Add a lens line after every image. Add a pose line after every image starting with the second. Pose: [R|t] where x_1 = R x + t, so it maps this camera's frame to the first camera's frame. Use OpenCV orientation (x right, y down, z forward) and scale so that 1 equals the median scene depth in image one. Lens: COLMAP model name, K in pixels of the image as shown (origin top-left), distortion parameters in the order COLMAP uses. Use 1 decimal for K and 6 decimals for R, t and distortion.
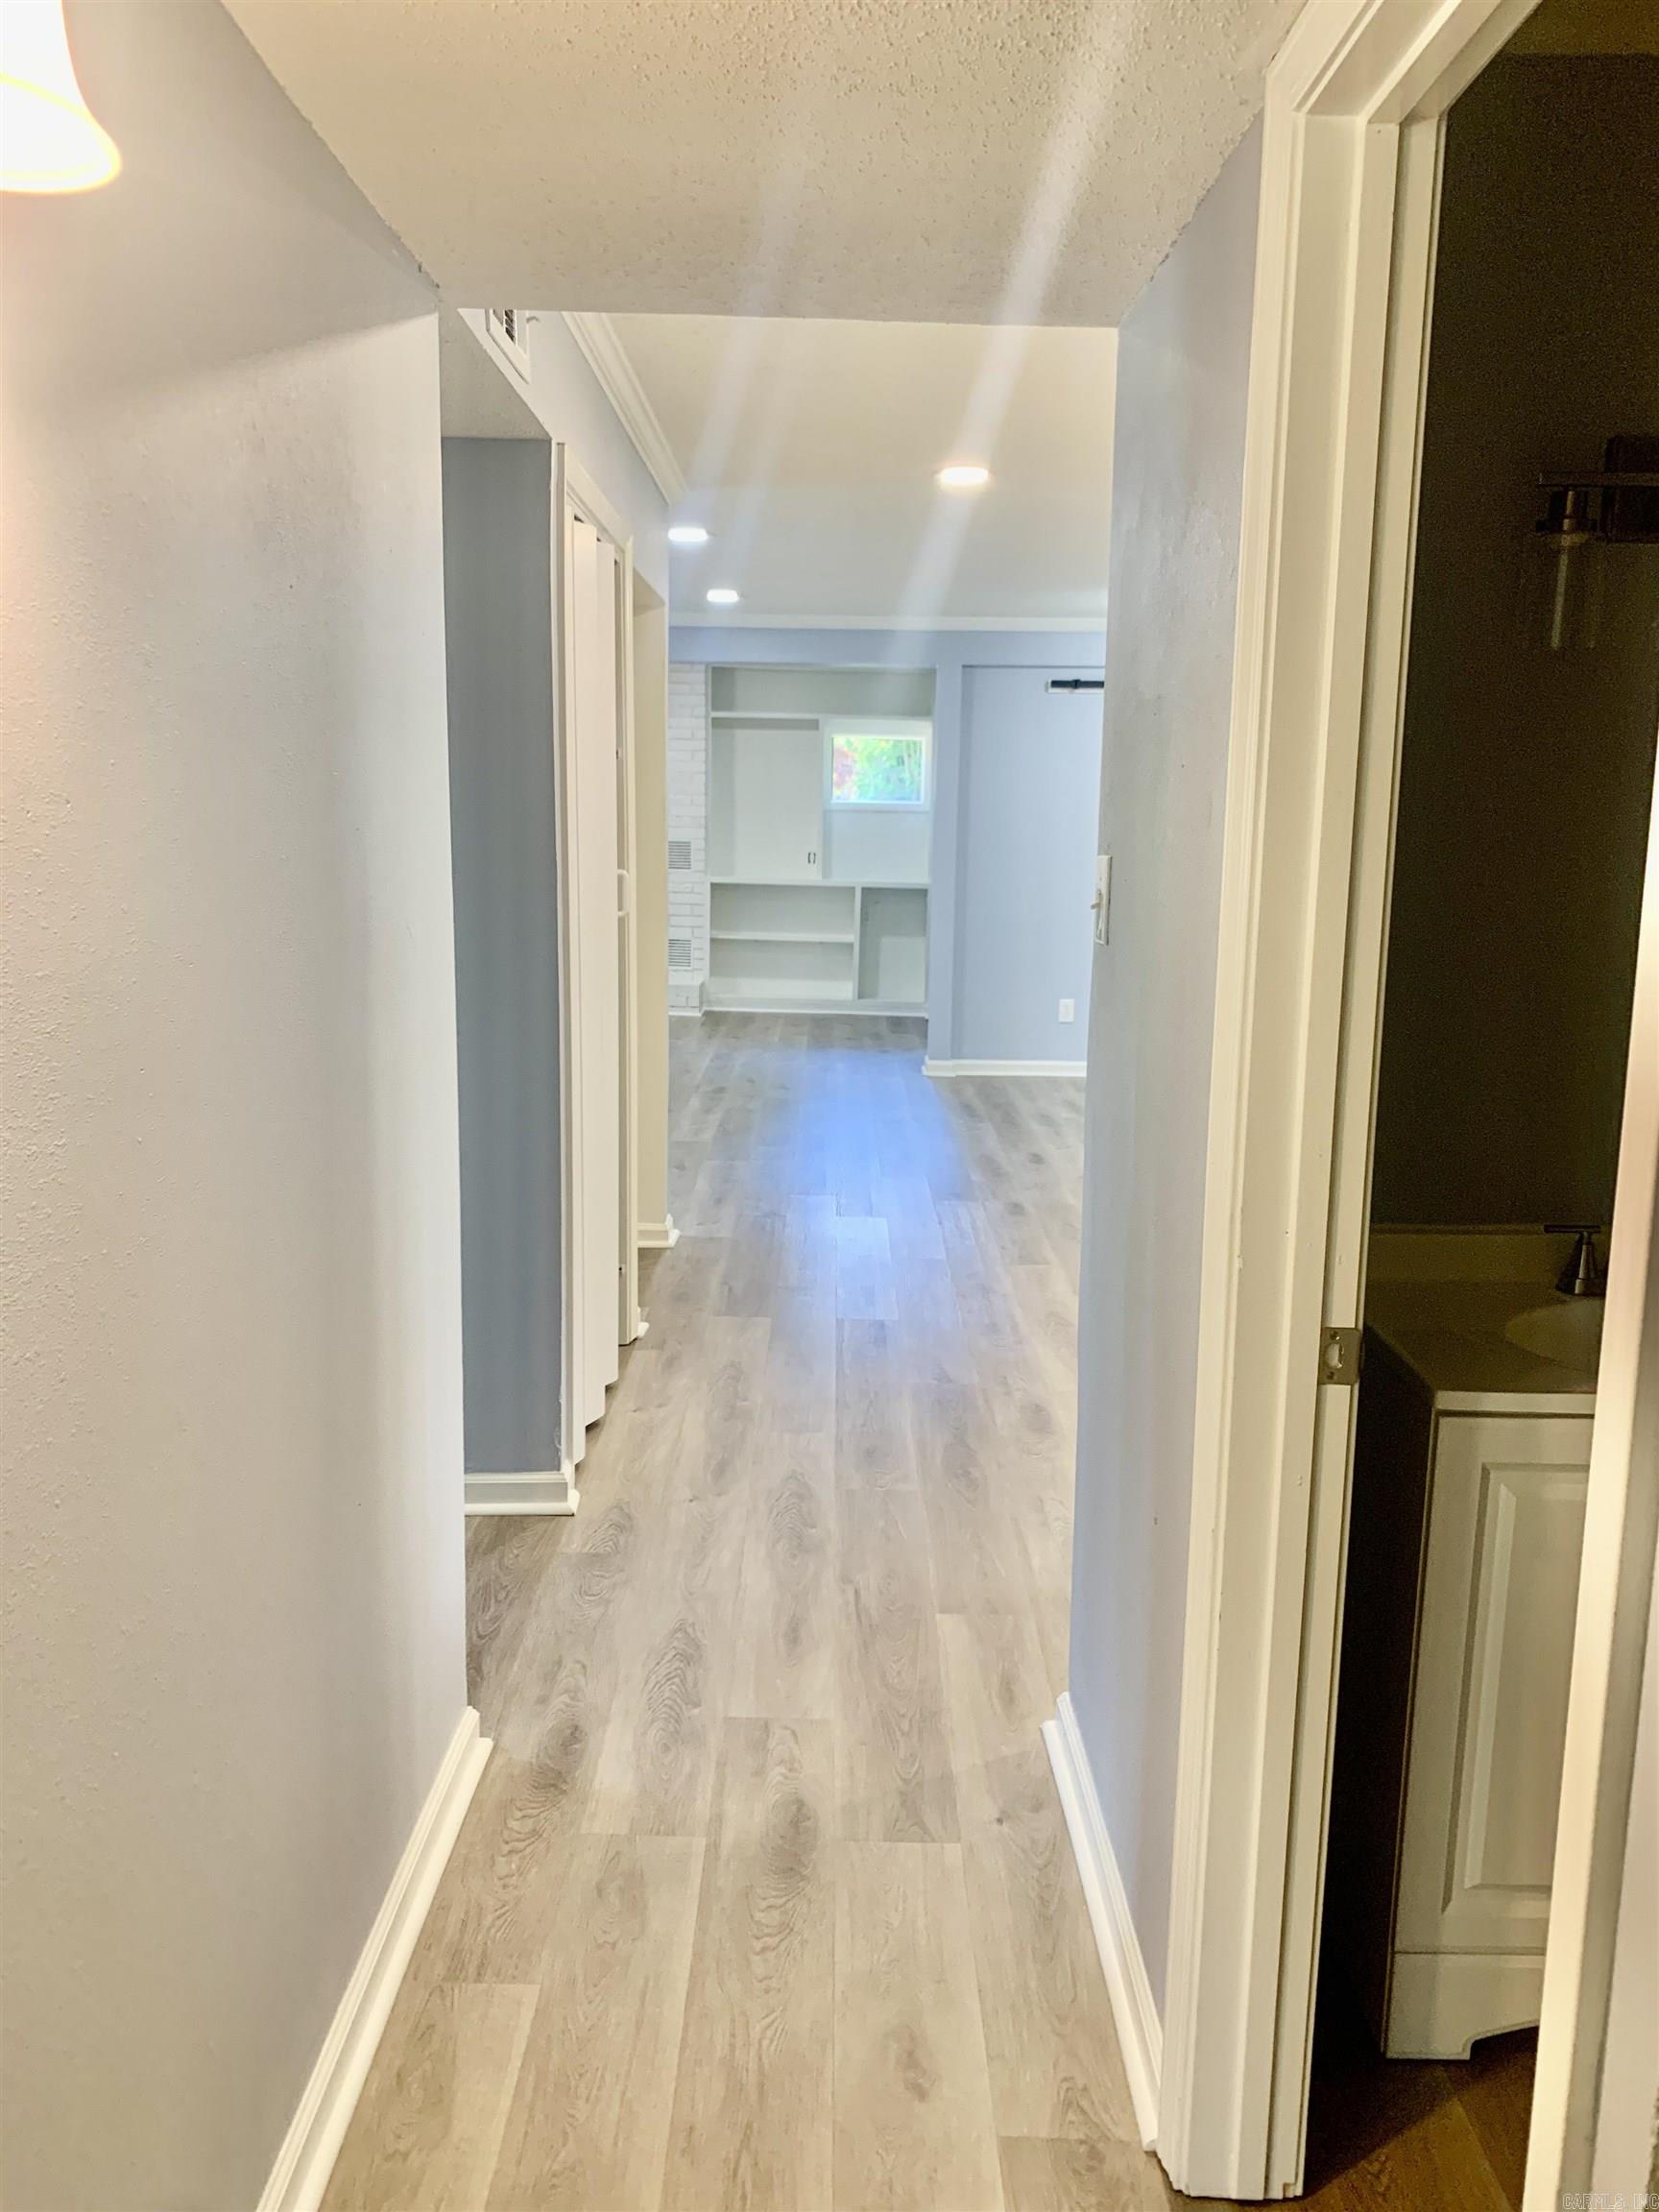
lens RADIAL K [[1663.3, 0, 829.5], [0, 1663.3, 1106.0], [0, 0, 1]] dist [0.010124, -0.008641]
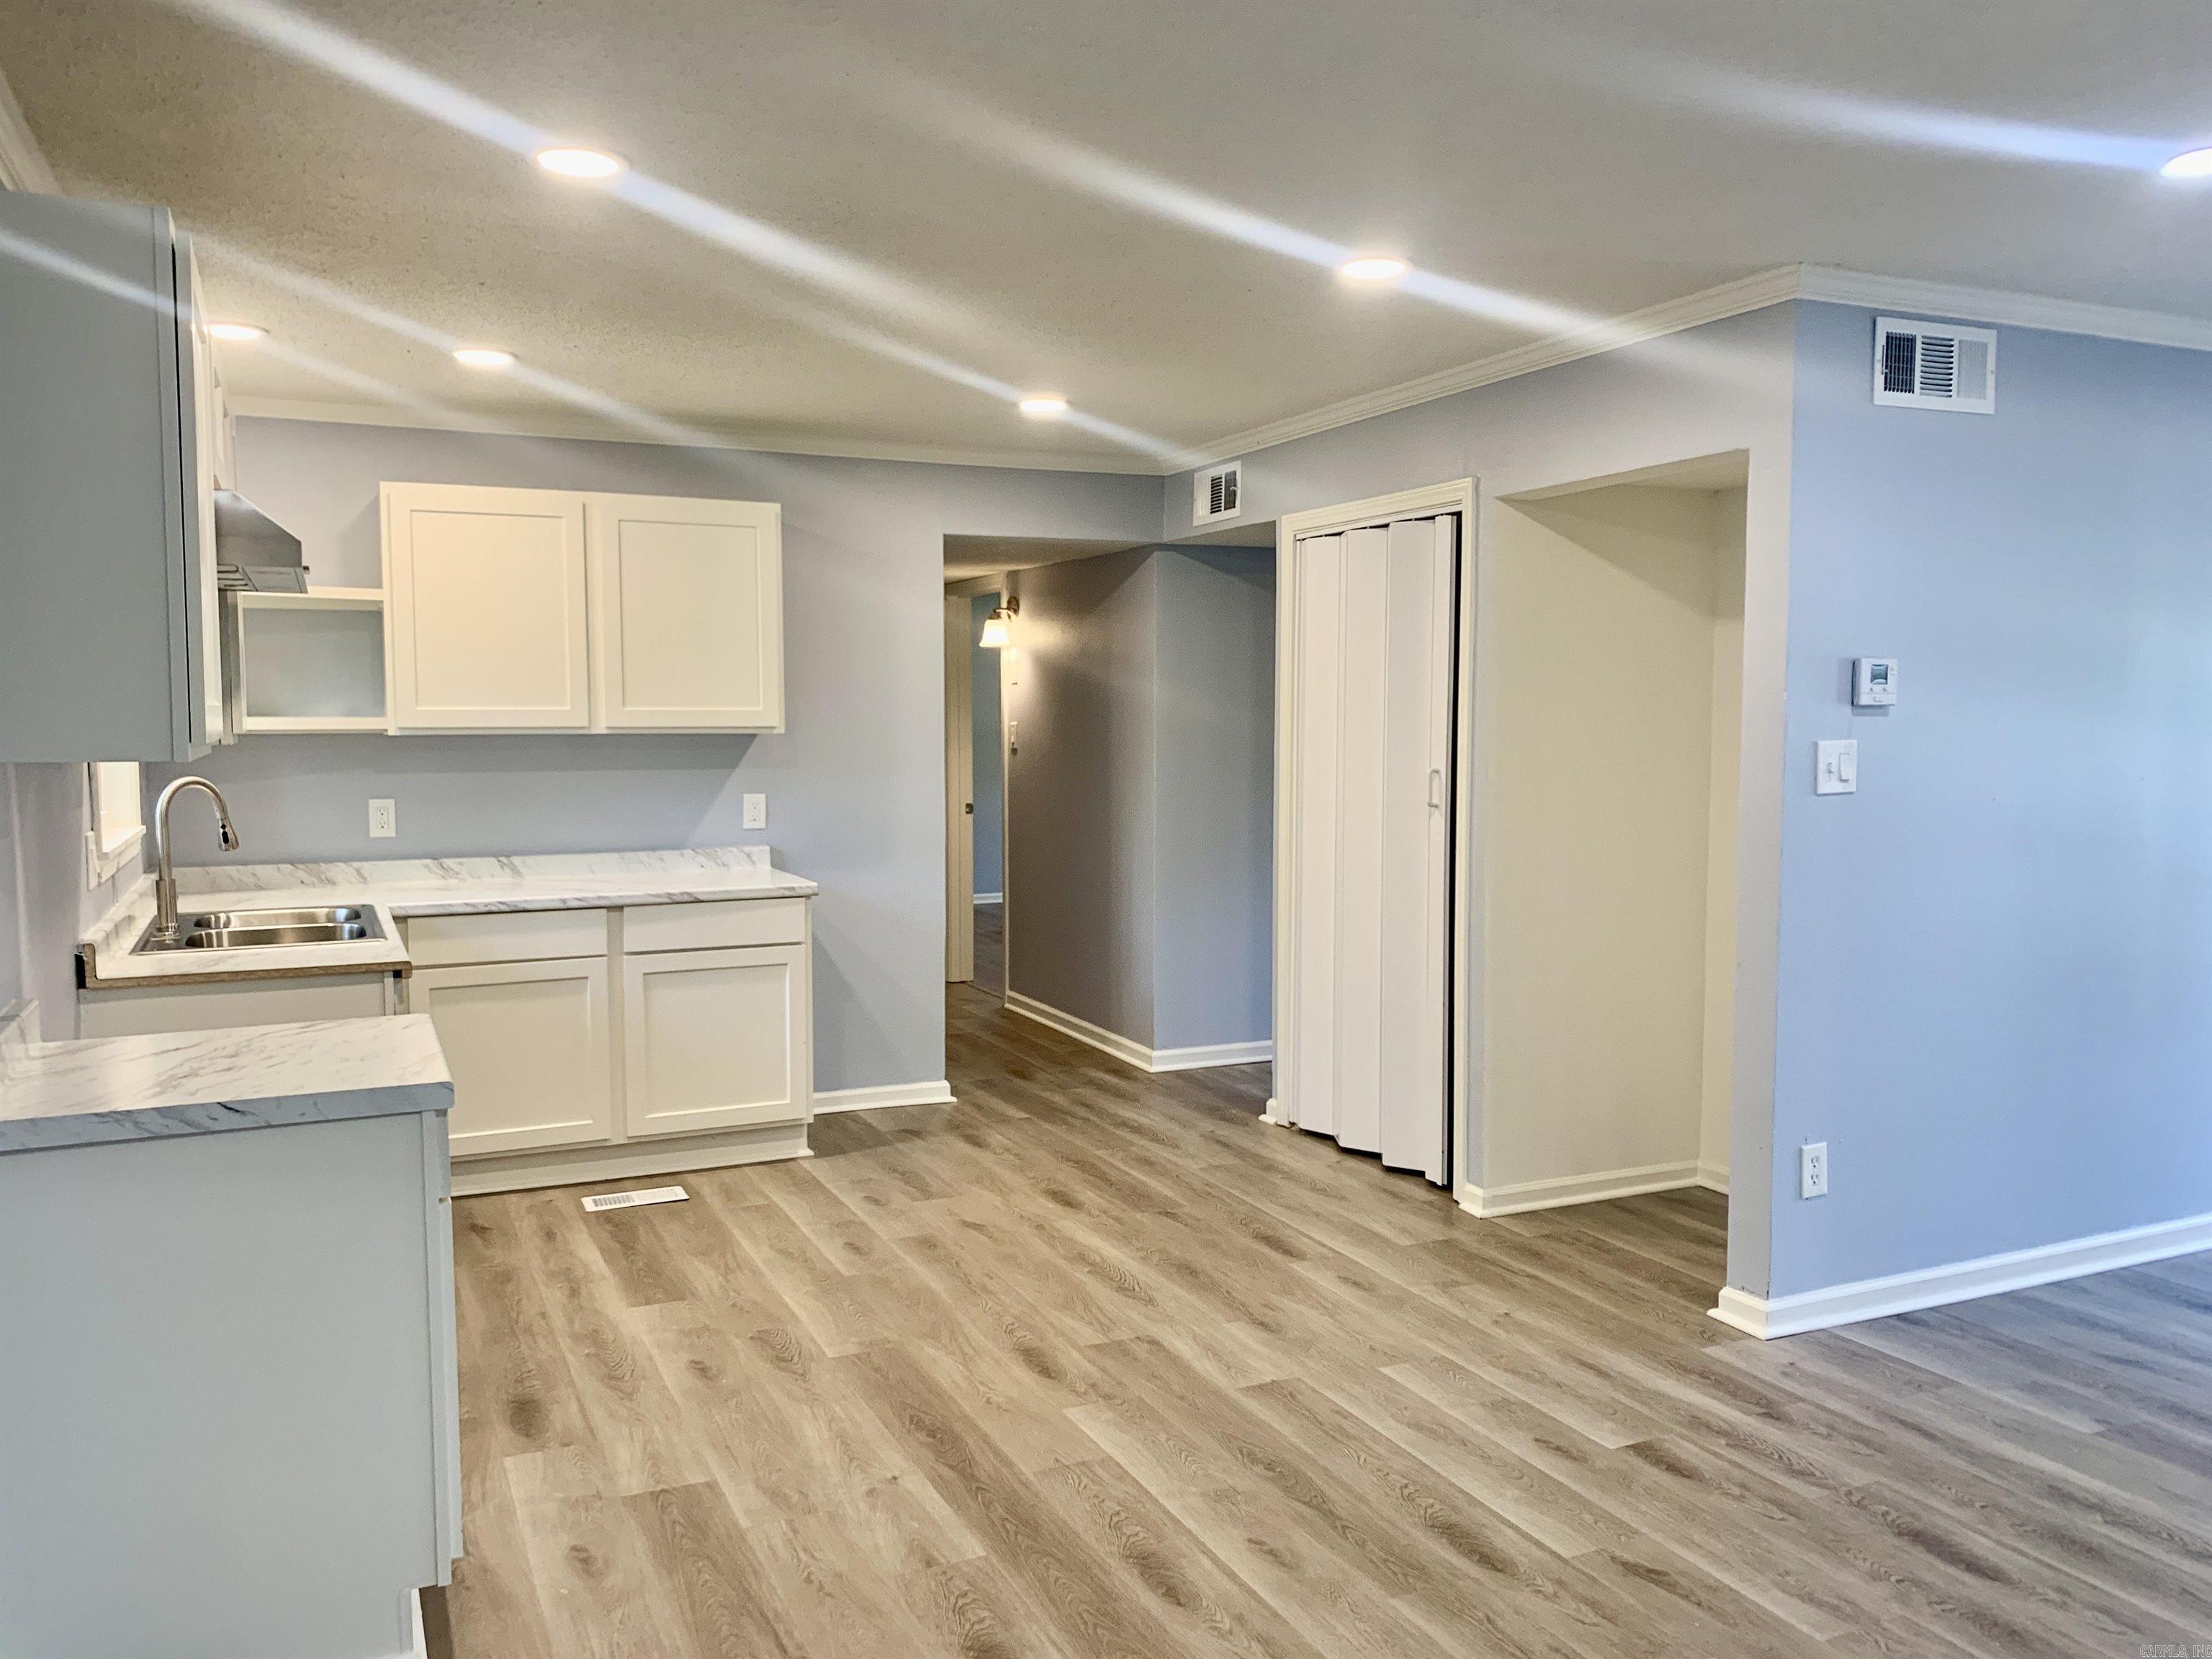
lens RADIAL K [[1687.8, 0, 1106.0], [0, 1687.8, 829.5], [0, 0, 1]] dist [0.050561, -0.047854]
pose [[-0.902925, 0.013549, -0.429585, 0.268956], [-0.090758, 0.970954, 0.221385, -0.153069], [0.420107, 0.238883, -0.875469, 0.870926]]
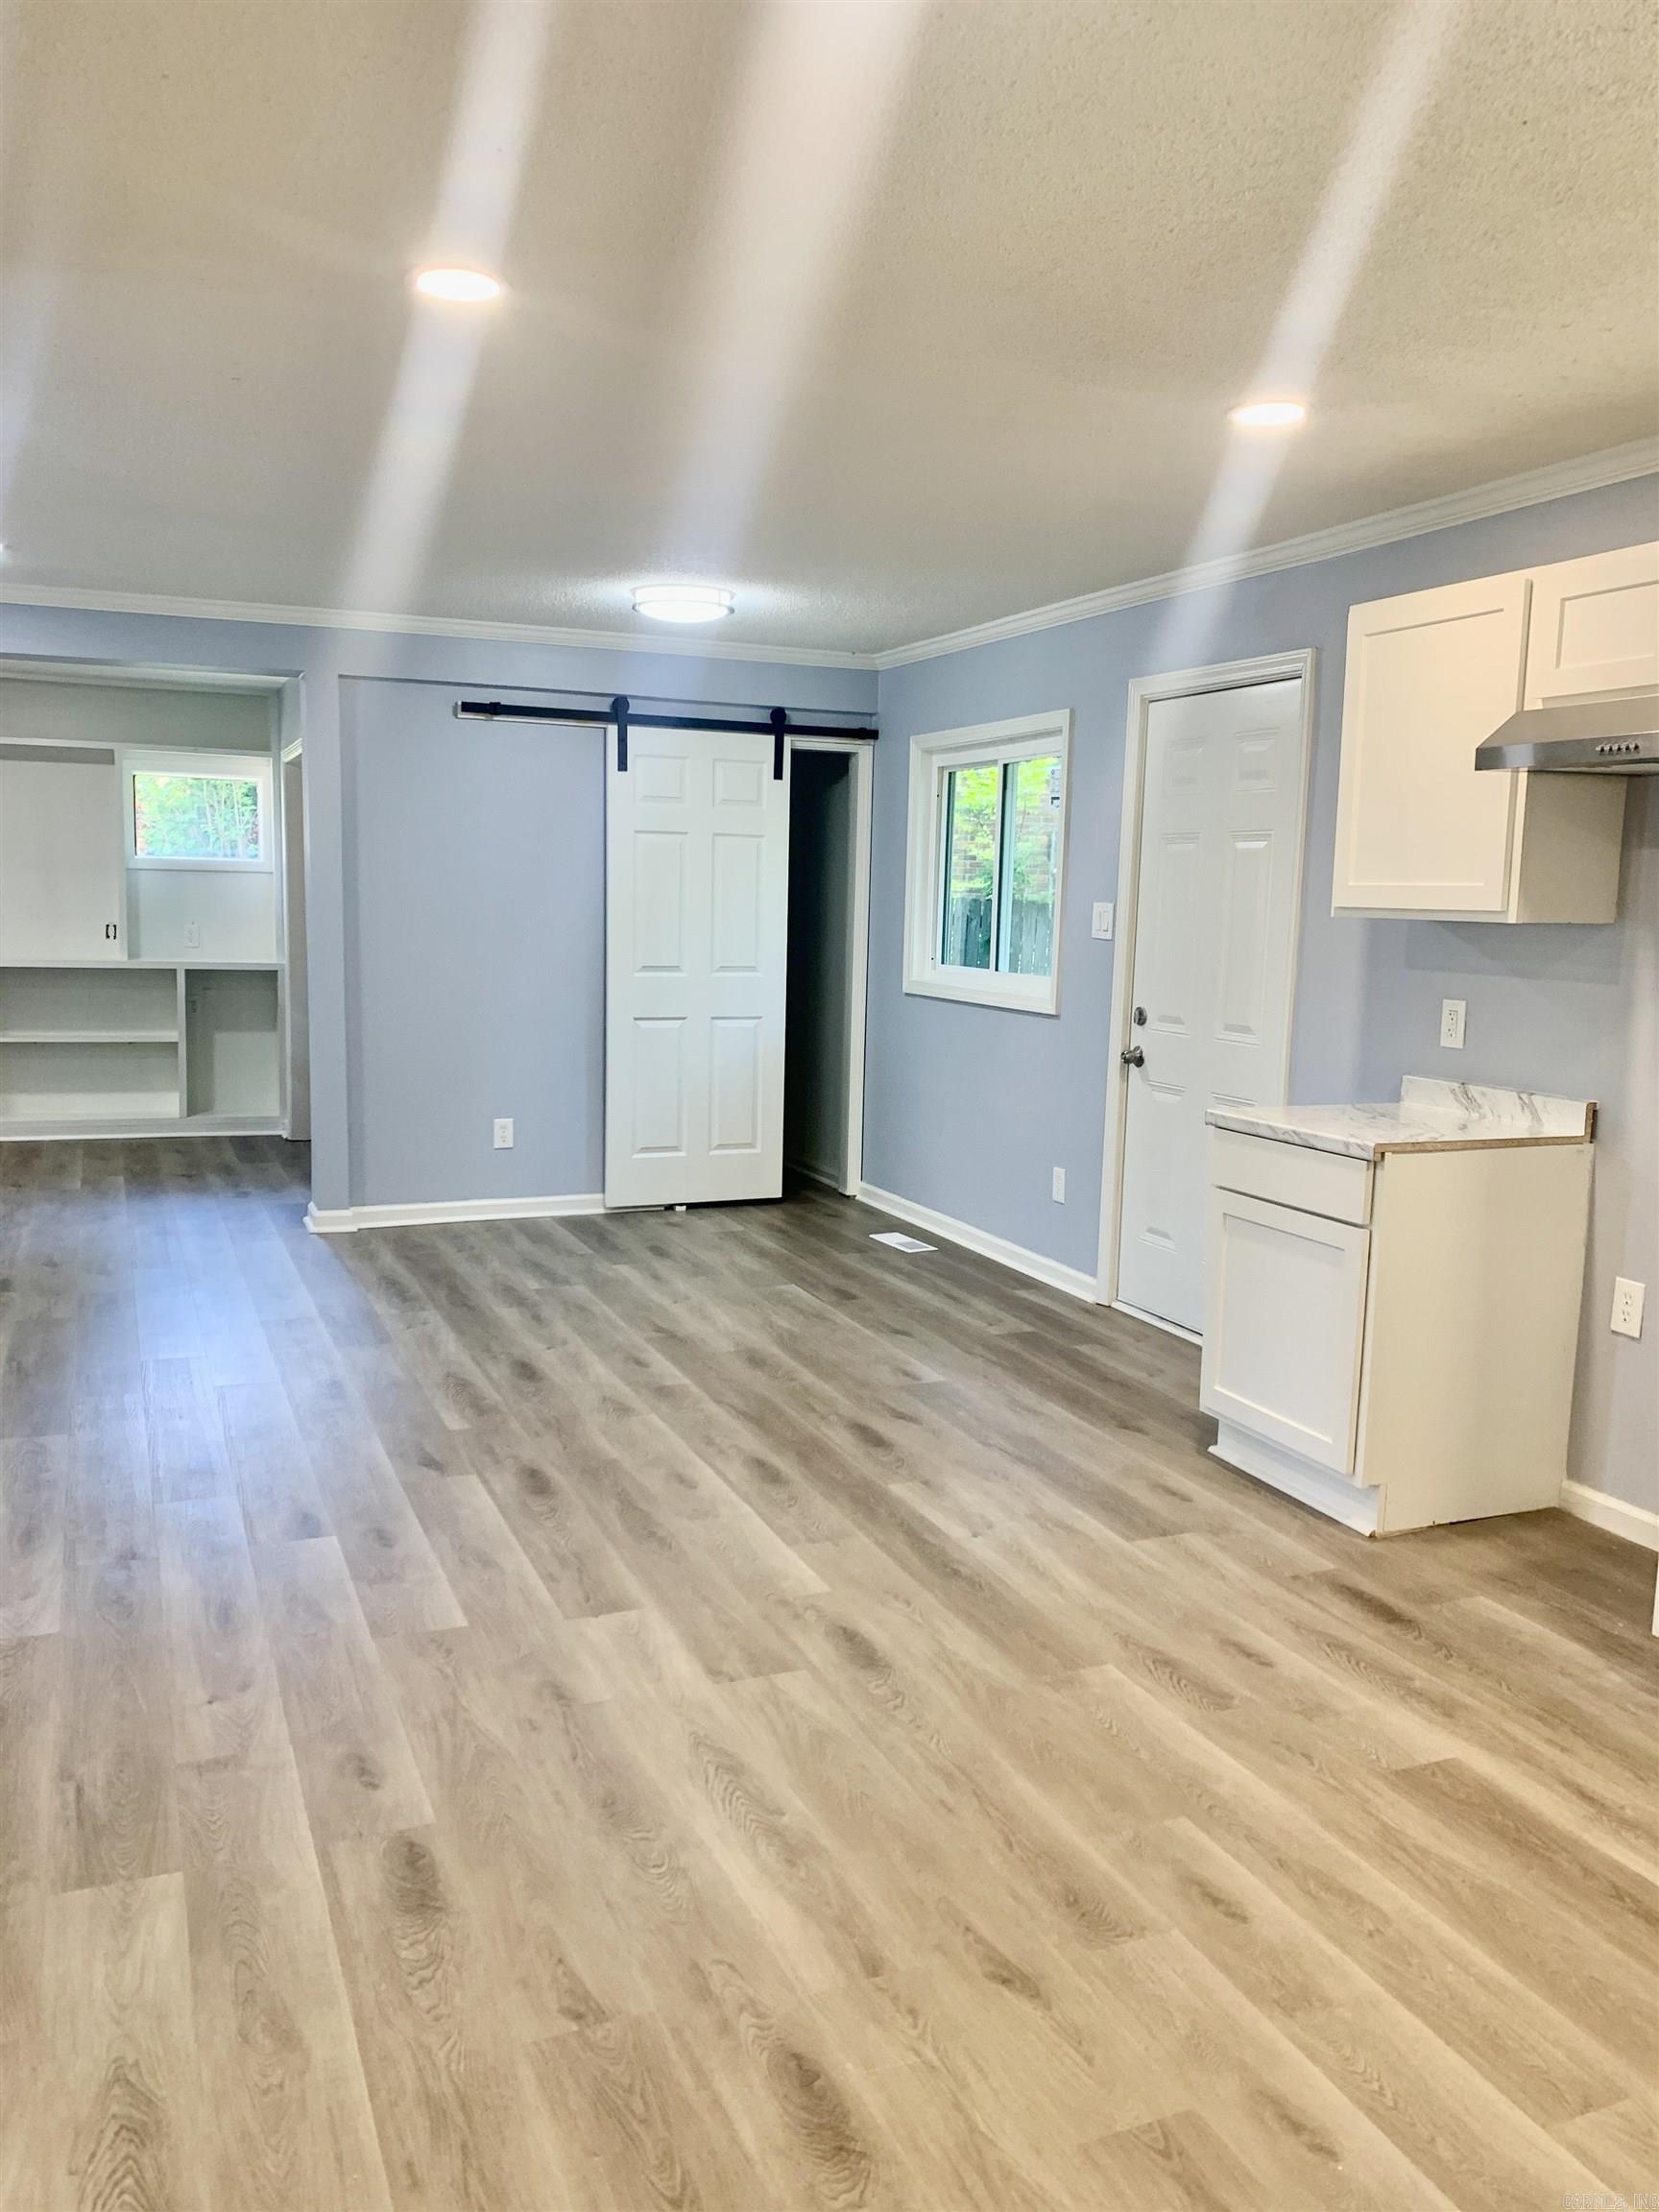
lens RADIAL K [[1687.8, 0, 820.1], [0, 1687.8, 1068.1], [0, 0, 1]] dist [0.050561, -0.047854]
pose [[0.919764, -0.038598, 0.390568, -0.024994], [0.062247, 0.996902, -0.048070, -0.039452], [-0.387503, 0.068525, 0.919318, 0.220068]]
